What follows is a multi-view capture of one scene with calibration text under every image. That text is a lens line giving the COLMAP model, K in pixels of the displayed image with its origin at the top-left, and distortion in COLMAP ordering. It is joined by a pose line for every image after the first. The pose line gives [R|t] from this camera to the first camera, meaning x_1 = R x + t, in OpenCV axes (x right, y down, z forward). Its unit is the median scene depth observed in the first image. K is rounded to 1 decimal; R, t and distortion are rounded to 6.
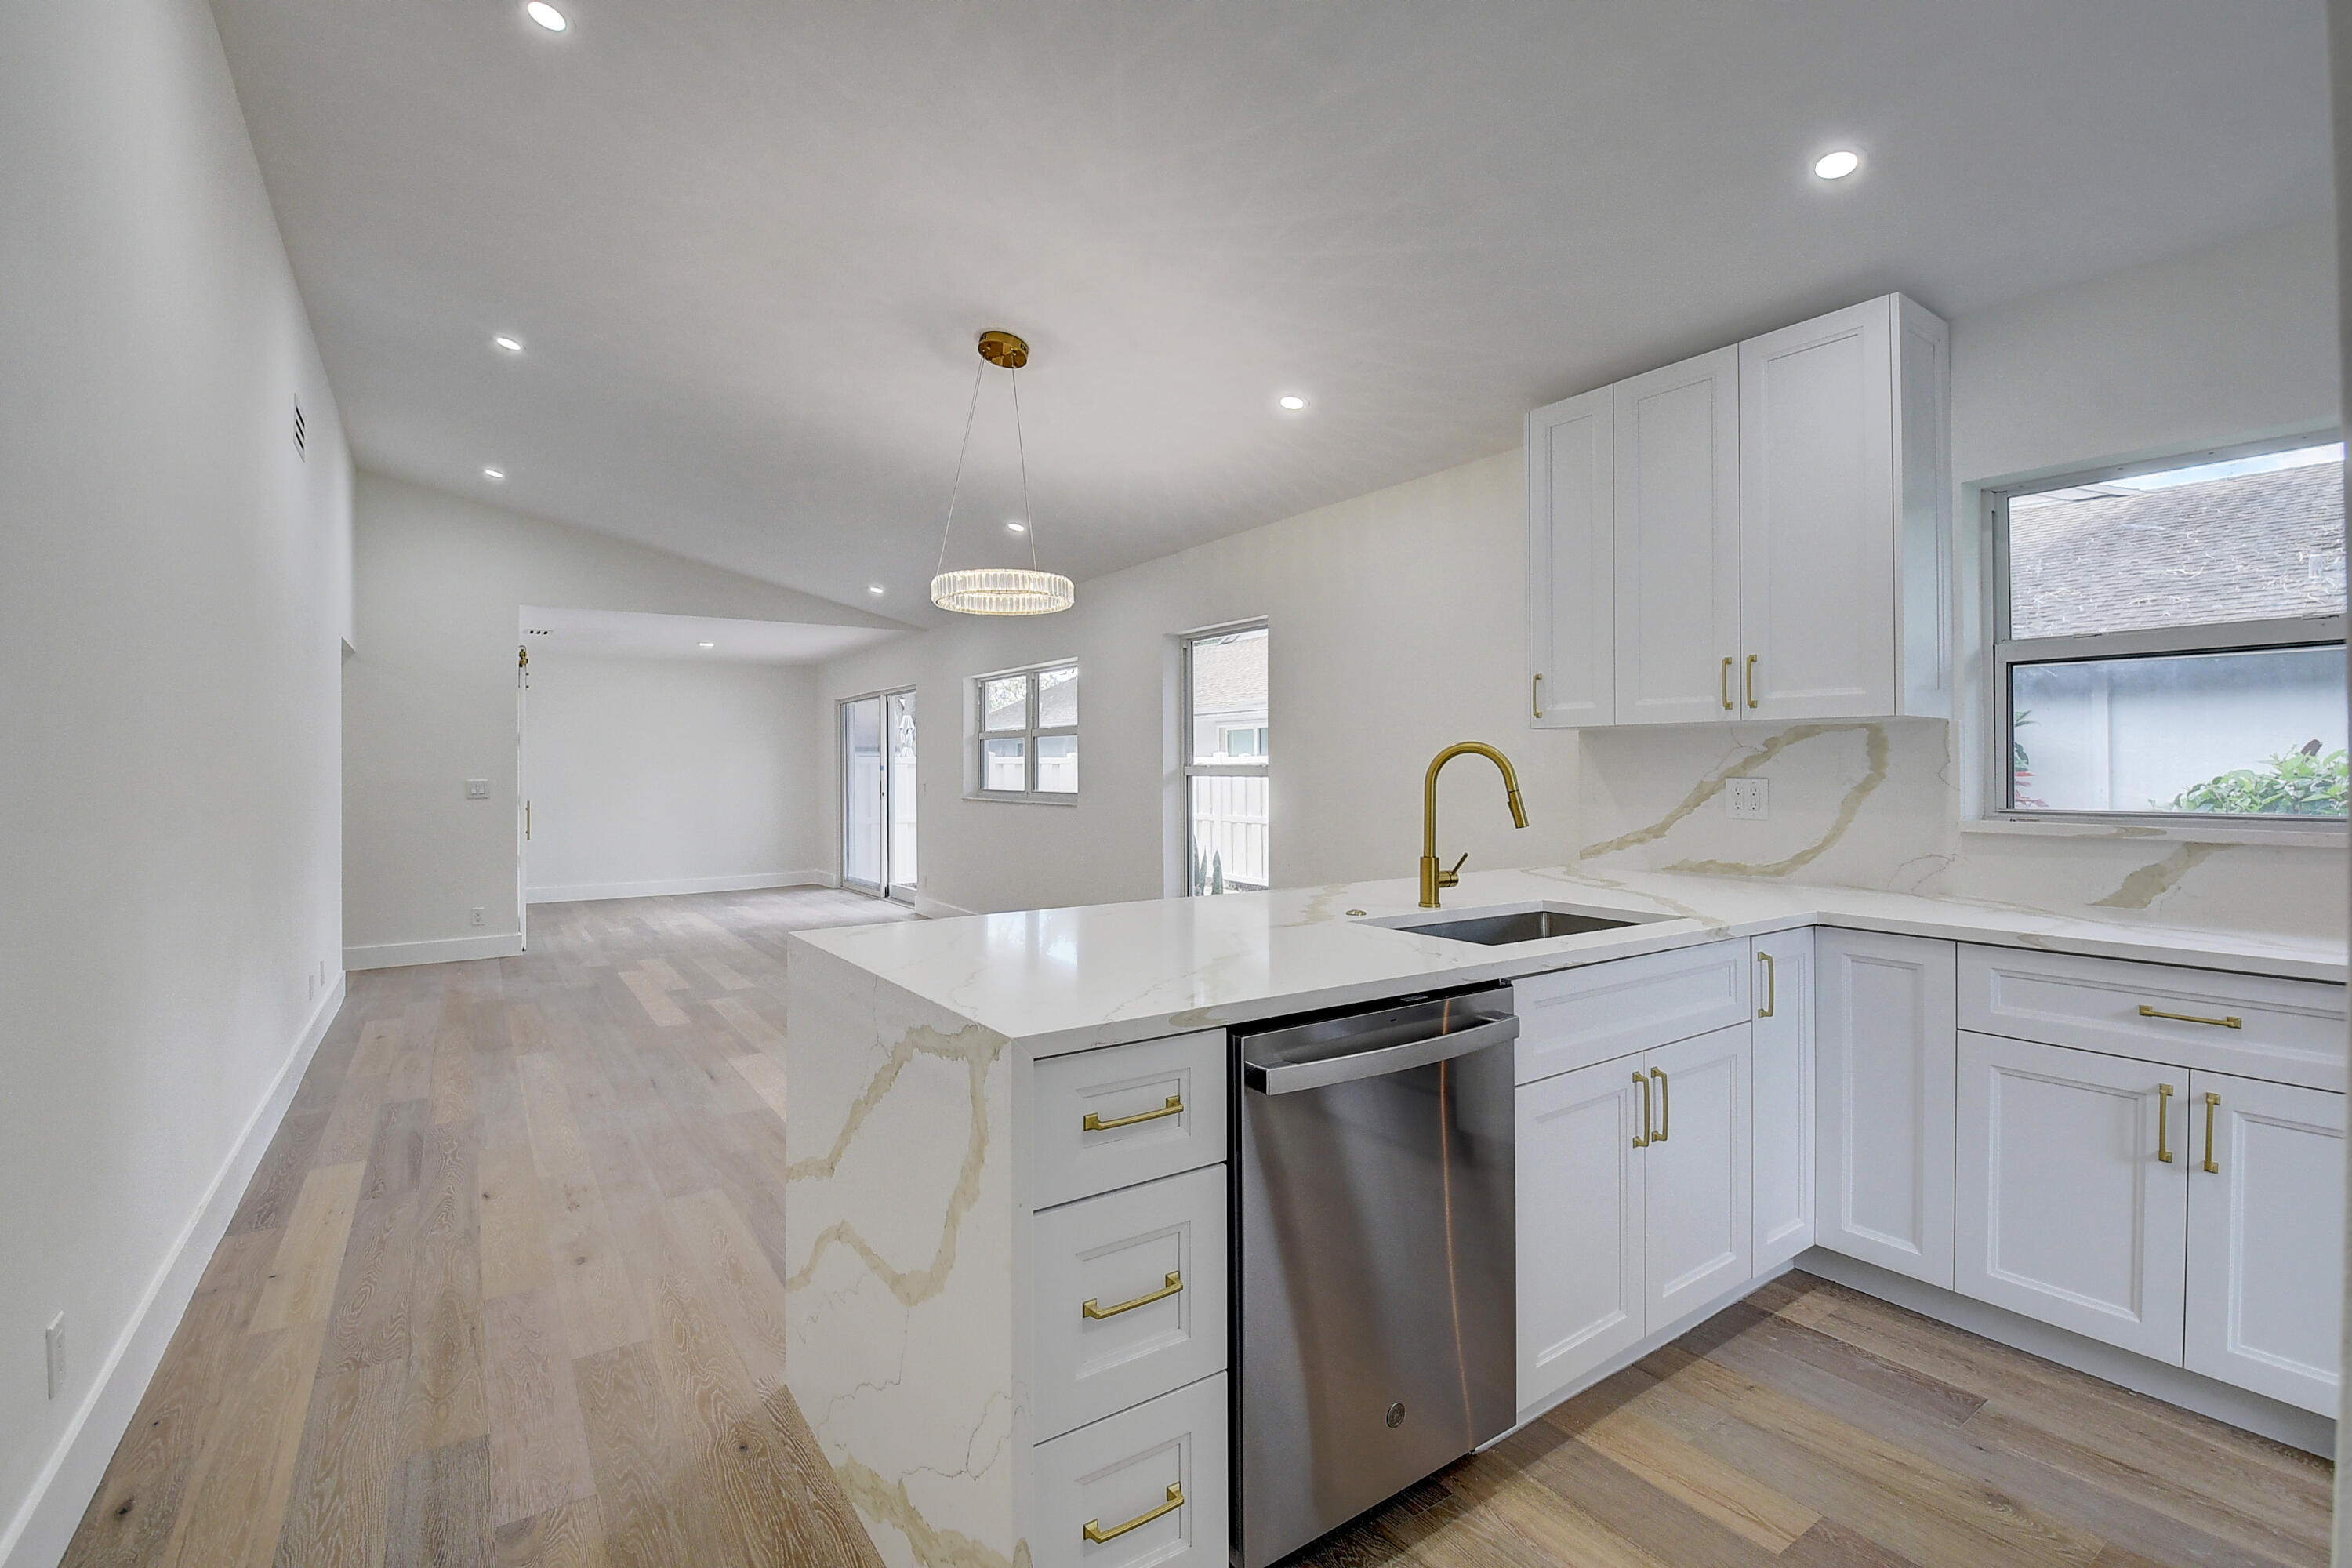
lens RADIAL K [[1038.5, 0, 1184.9], [0, 1038.5, 767.4], [0, 0, 1]] dist [-0.016542, -0.005742]
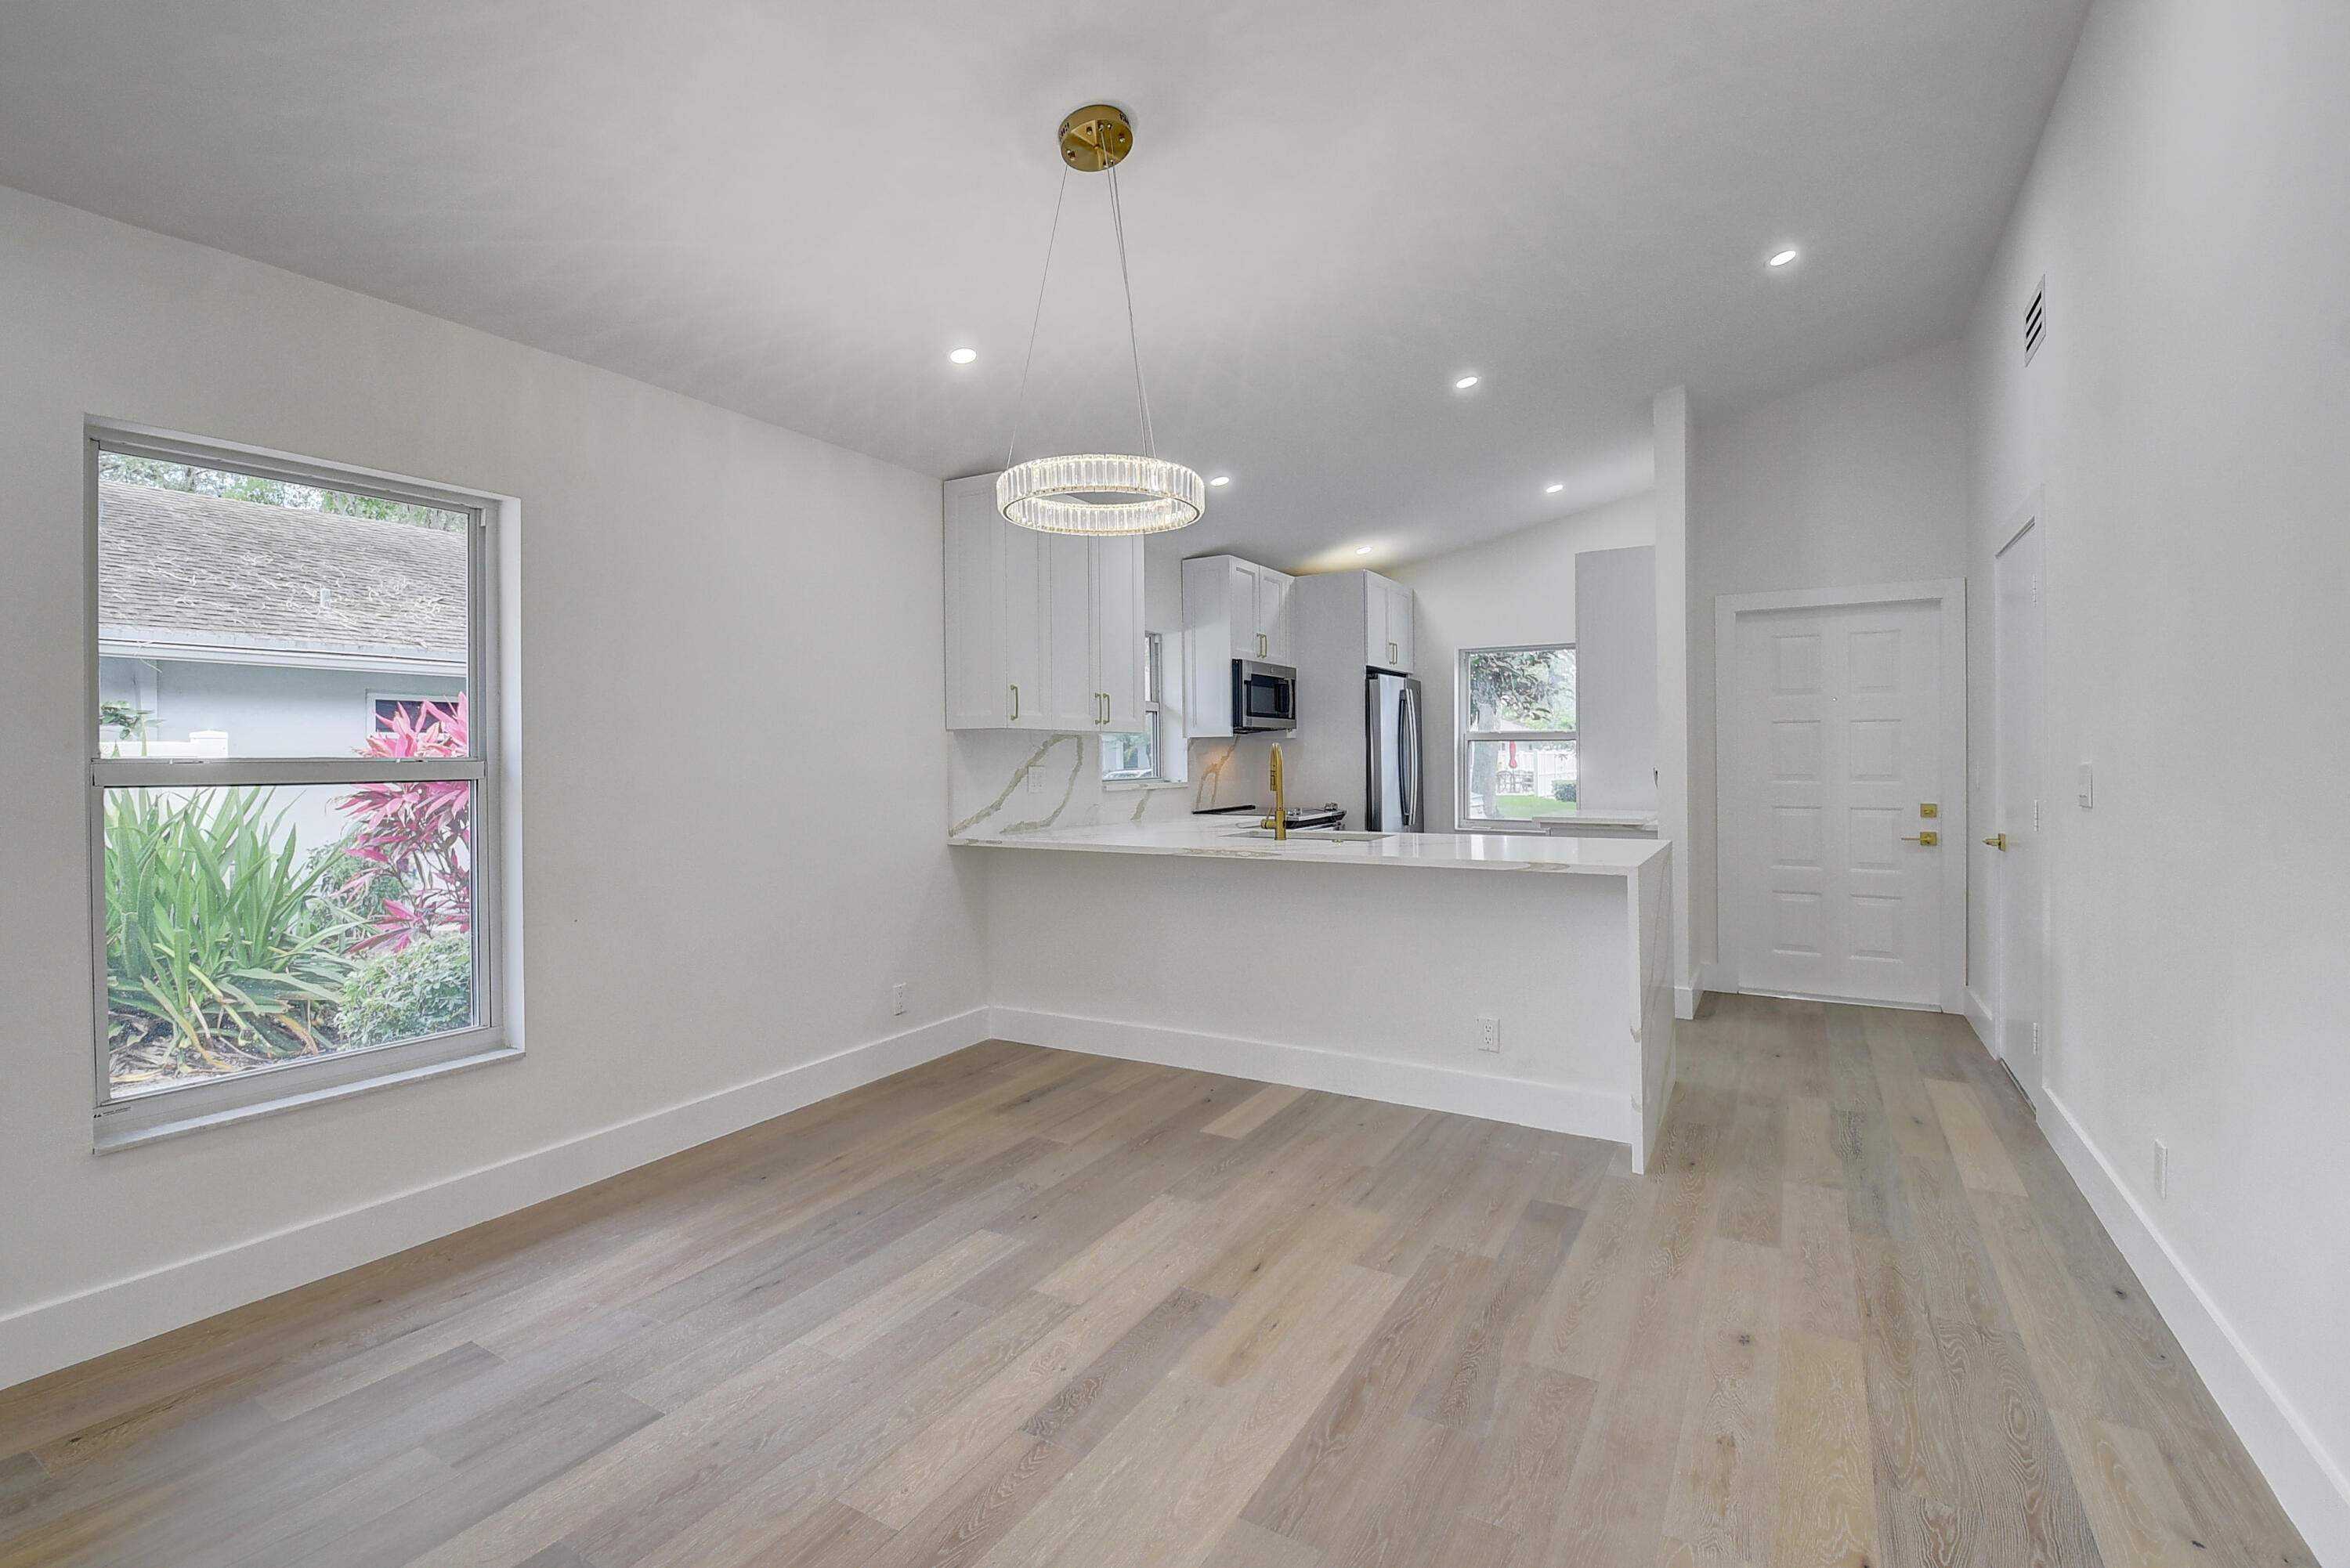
lens RADIAL K [[1037.6, 0, 1176.9], [0, 1037.6, 748.5], [0, 0, 1]] dist [-0.016542, -0.005742]
pose [[-0.409228, 0.017094, 0.912272, -1.120052], [0.014445, 0.999821, -0.012255, 0.007094], [-0.912318, 0.008163, -0.409401, 1.687876]]
